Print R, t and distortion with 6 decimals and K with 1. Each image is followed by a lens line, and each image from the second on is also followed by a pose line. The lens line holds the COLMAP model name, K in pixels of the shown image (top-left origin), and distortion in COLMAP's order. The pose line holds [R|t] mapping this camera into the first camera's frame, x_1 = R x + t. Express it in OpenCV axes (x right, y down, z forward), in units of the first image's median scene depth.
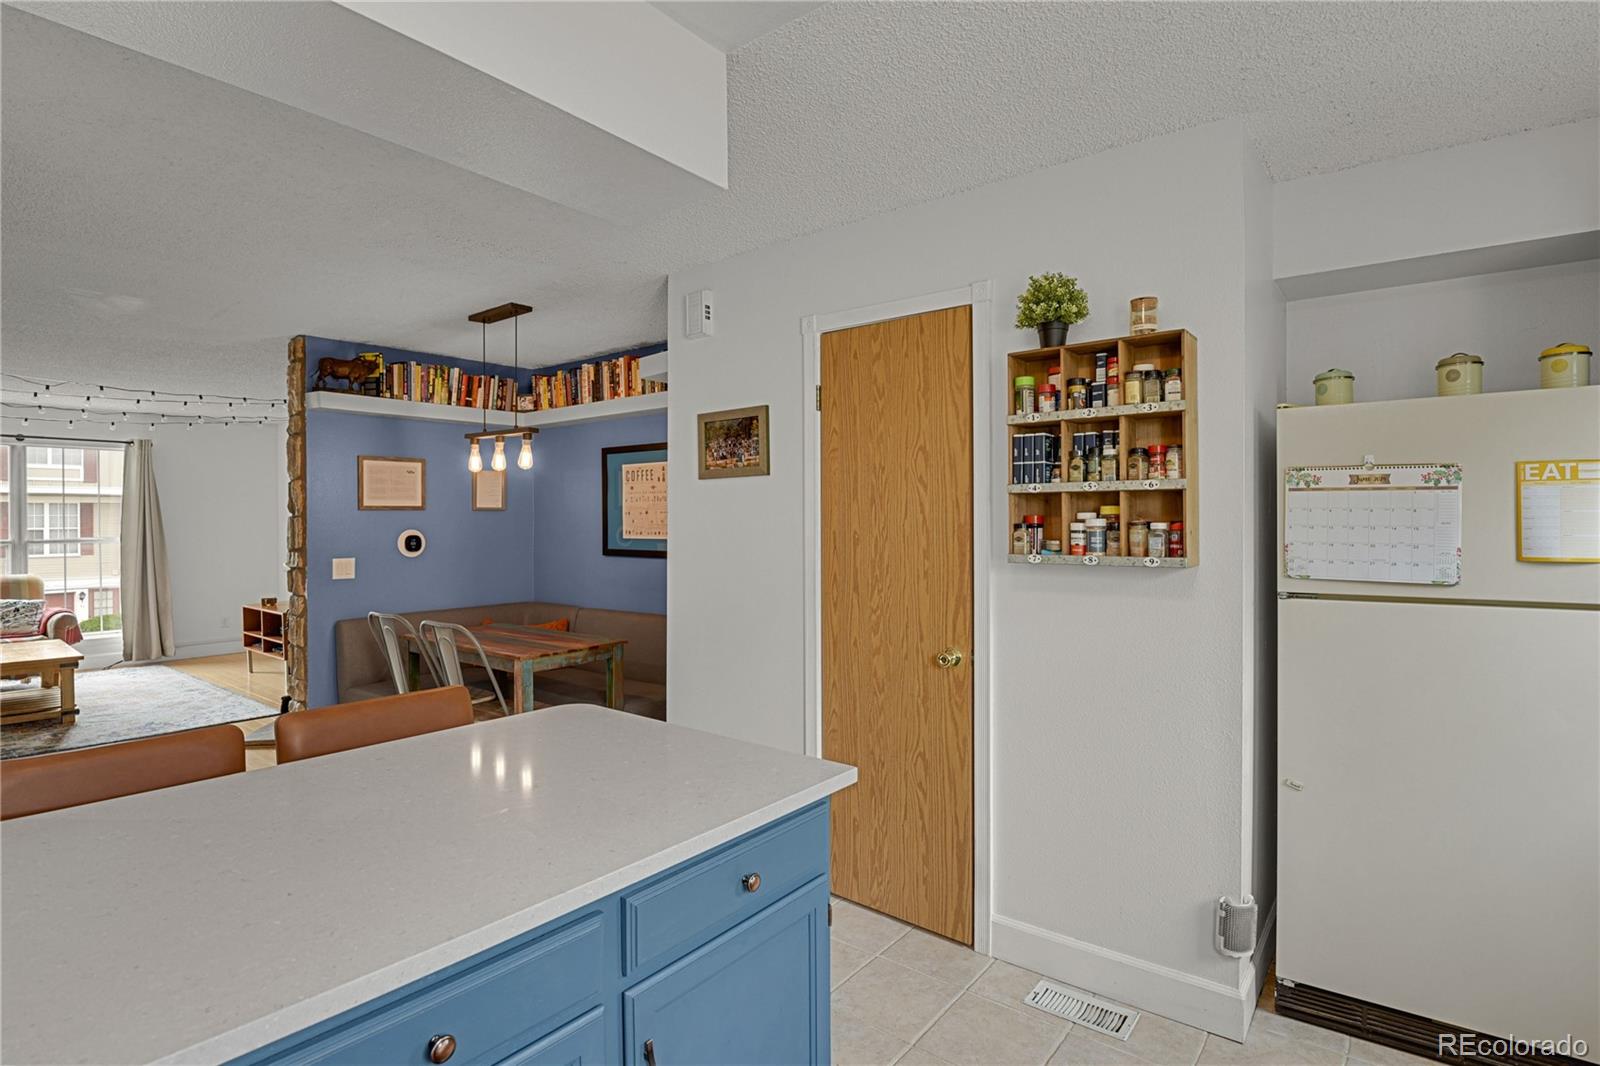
lens RADIAL K [[786.6, 0, 806.8], [0, 786.6, 530.9], [0, 0, 1]] dist [-0.023587, -0.003684]
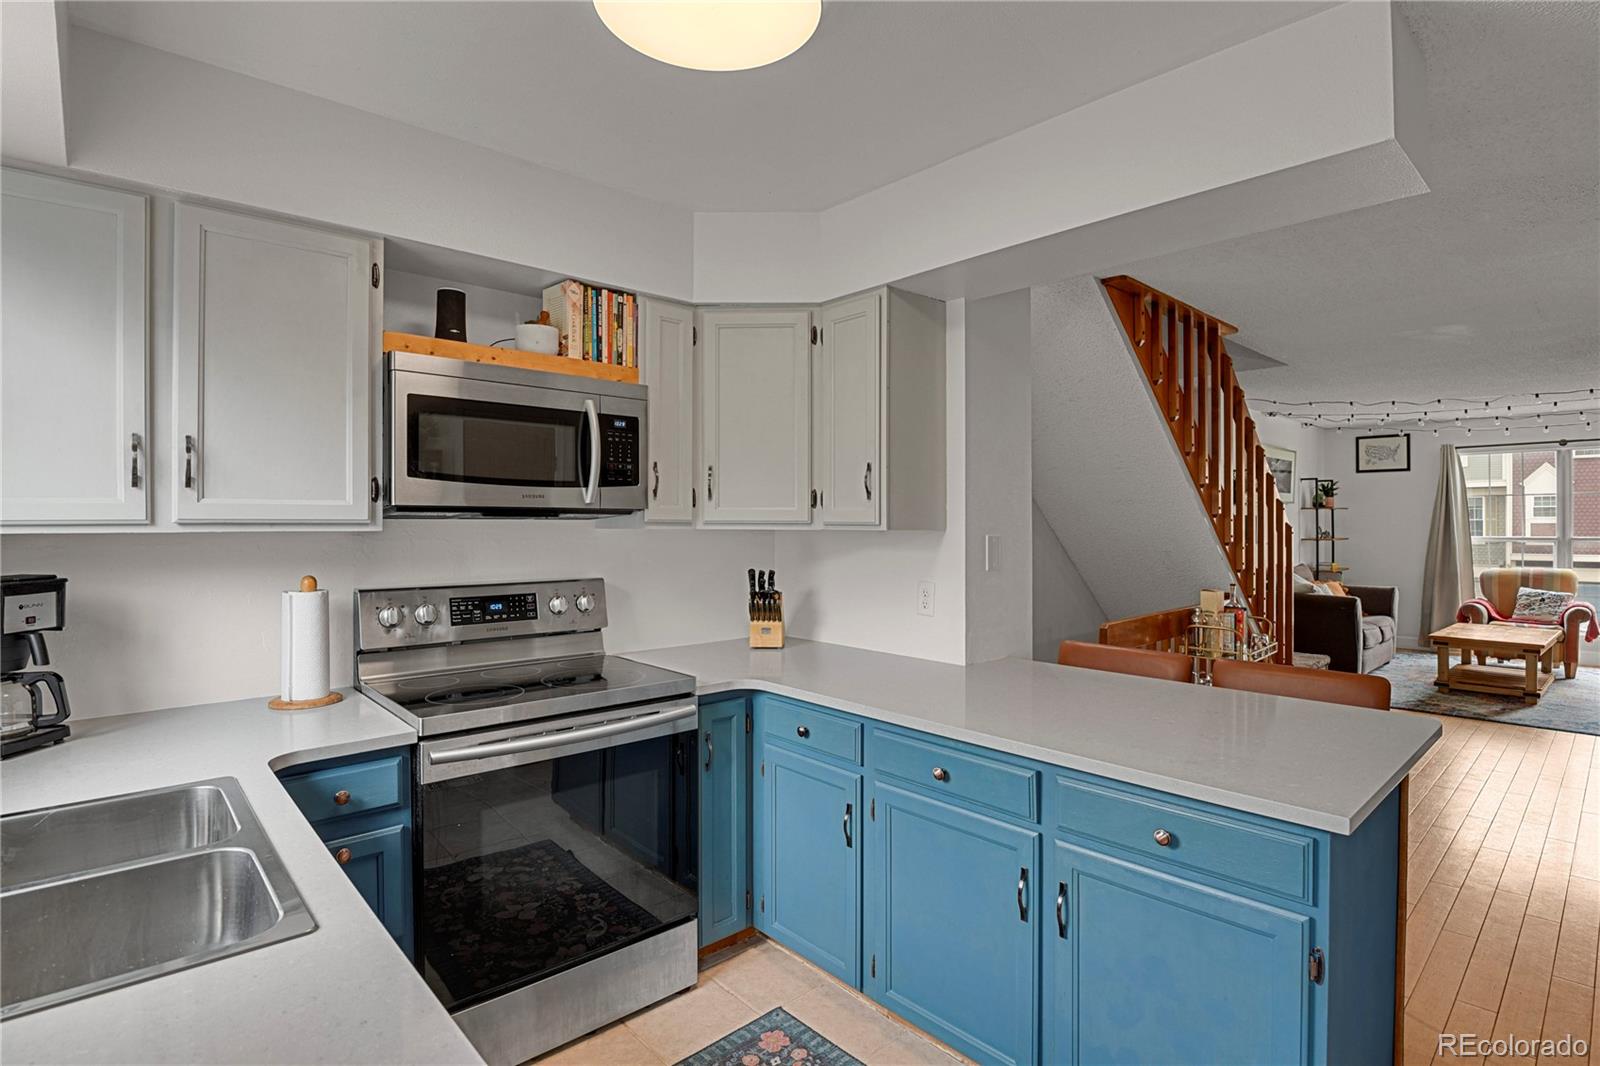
lens RADIAL K [[786.6, 0, 809.3], [0, 786.6, 524.0], [0, 0, 1]] dist [-0.023587, -0.003684]
pose [[-0.167263, 0.002344, -0.985909, 0.252762], [-0.006609, 0.999972, 0.003498, -0.003593], [0.985890, 0.007101, -0.167243, 0.141361]]
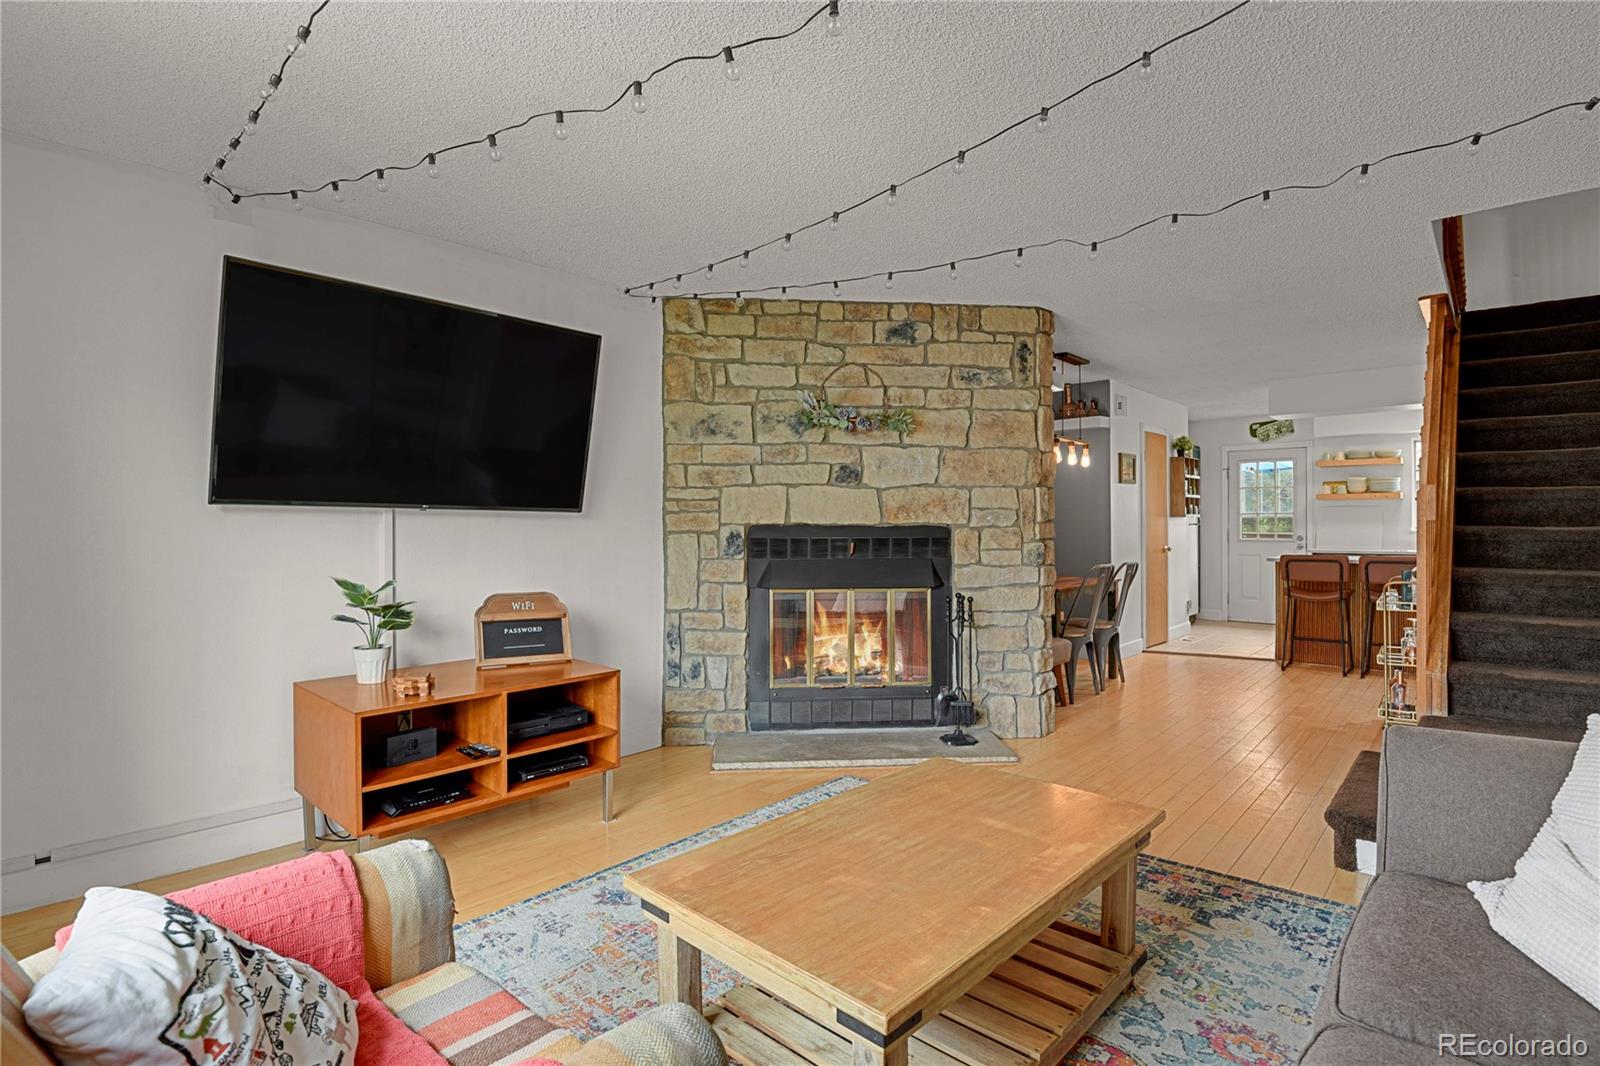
lens RADIAL K [[786.6, 0, 803.9], [0, 786.6, 525.2], [0, 0, 1]] dist [-0.023587, -0.003684]
pose [[0.073480, -0.003023, 0.997292, -1.241789], [0.013968, 0.999900, 0.002002, 0.017065], [-0.997199, 0.013783, 0.073515, 0.911011]]
